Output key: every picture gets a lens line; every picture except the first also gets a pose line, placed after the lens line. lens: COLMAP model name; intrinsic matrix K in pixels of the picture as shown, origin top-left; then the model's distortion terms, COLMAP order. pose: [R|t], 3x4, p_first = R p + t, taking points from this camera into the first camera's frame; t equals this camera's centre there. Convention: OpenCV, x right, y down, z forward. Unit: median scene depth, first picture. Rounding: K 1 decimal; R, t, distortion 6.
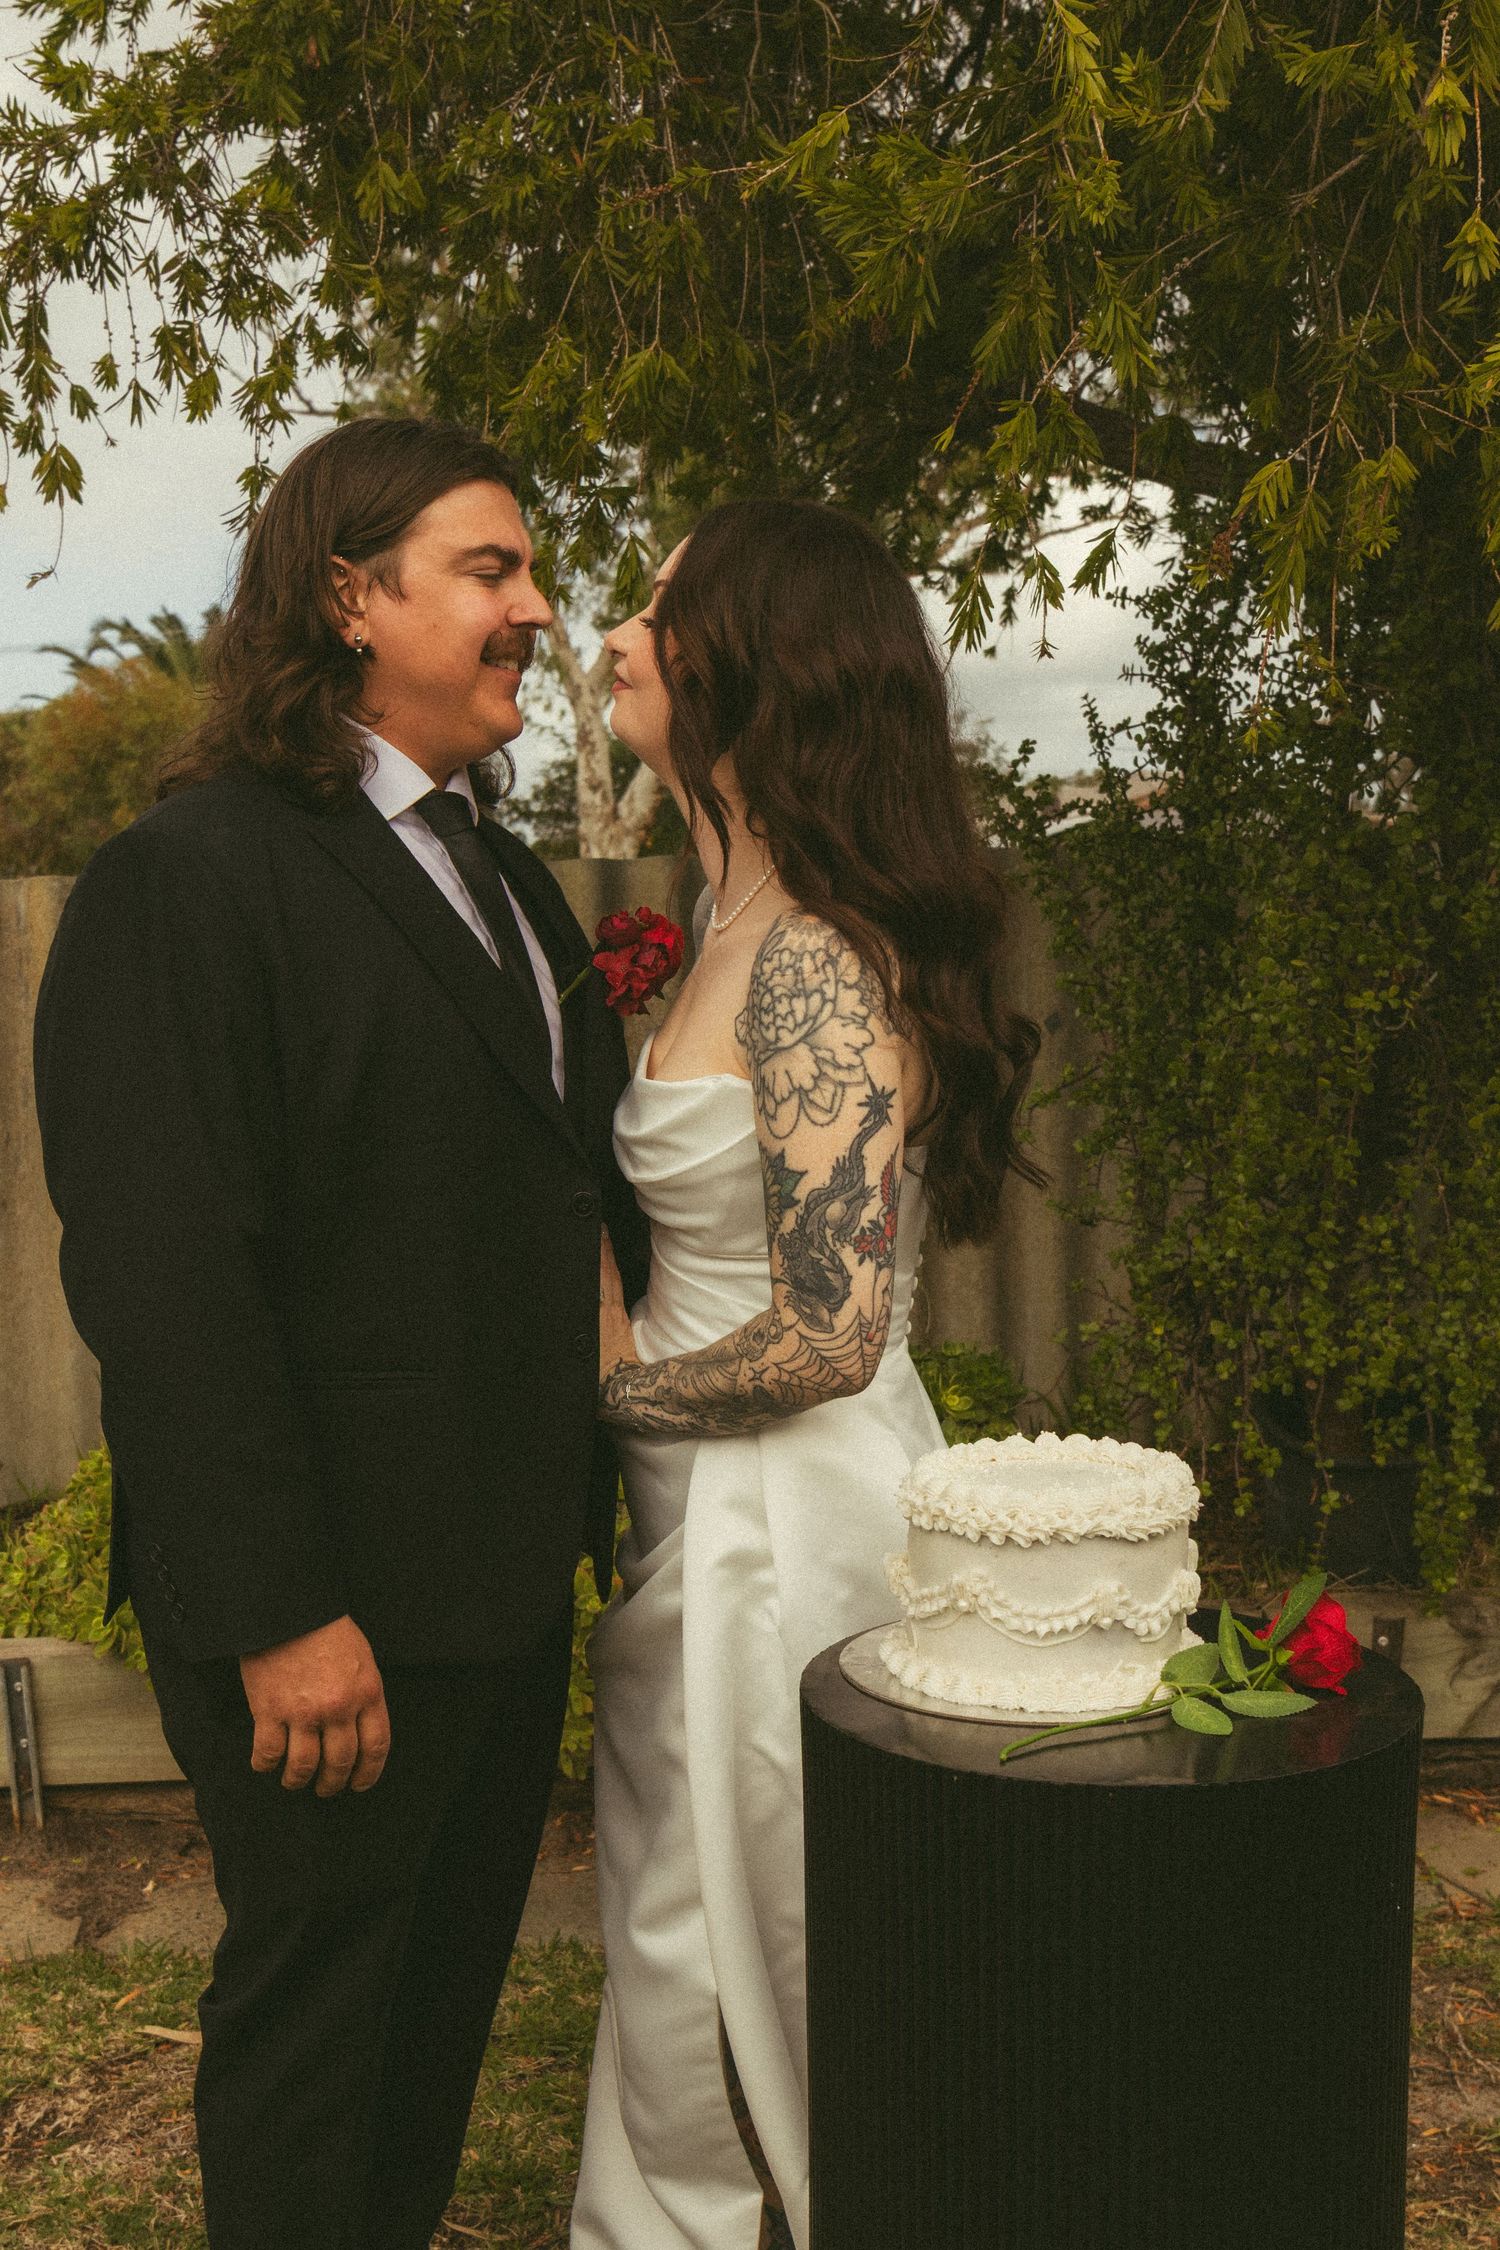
lens RADIAL K [[2482.8, 0, 754.7], [0, 2482.8, 1132.7], [0, 0, 1]] dist [-0.007476, -0.009801]
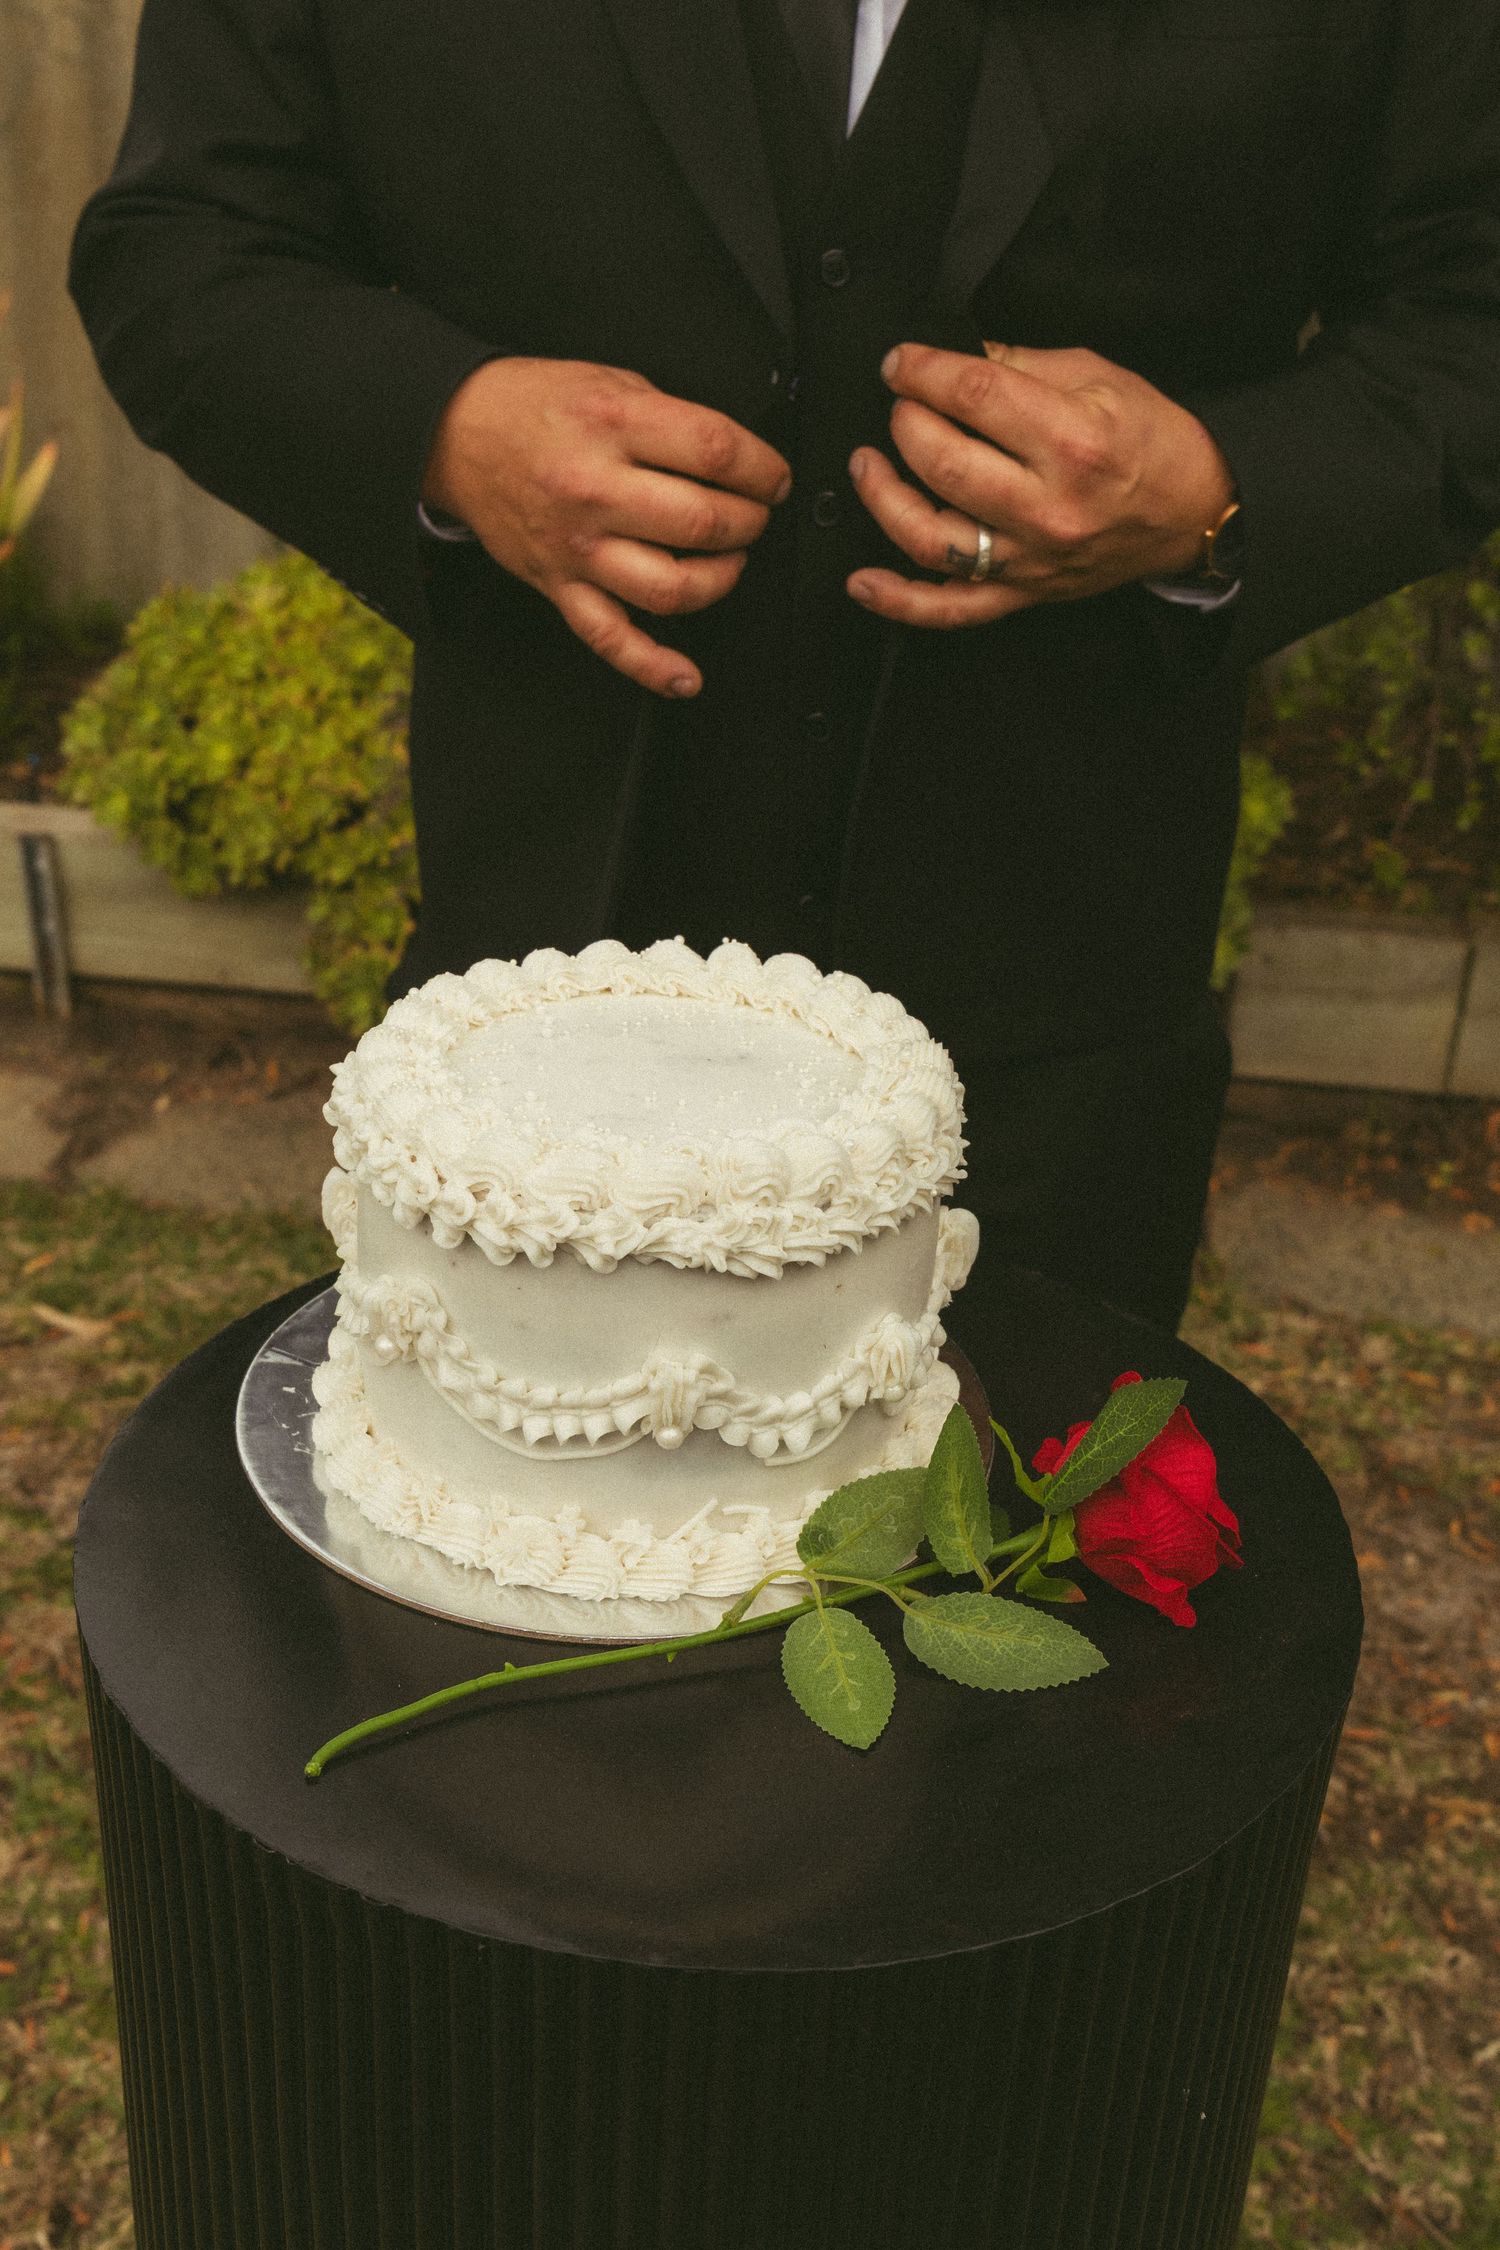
lens RADIAL K [[2482.8, 0, 754.7], [0, 2482.8, 1132.7], [0, 0, 1]] dist [-0.007476, -0.009801]
pose [[0.987608, 0.121753, -0.099029, 0.194135], [-0.082641, 0.939874, 0.331371, -0.007242], [0.133420, -0.319081, 0.938289, 0.588288]]
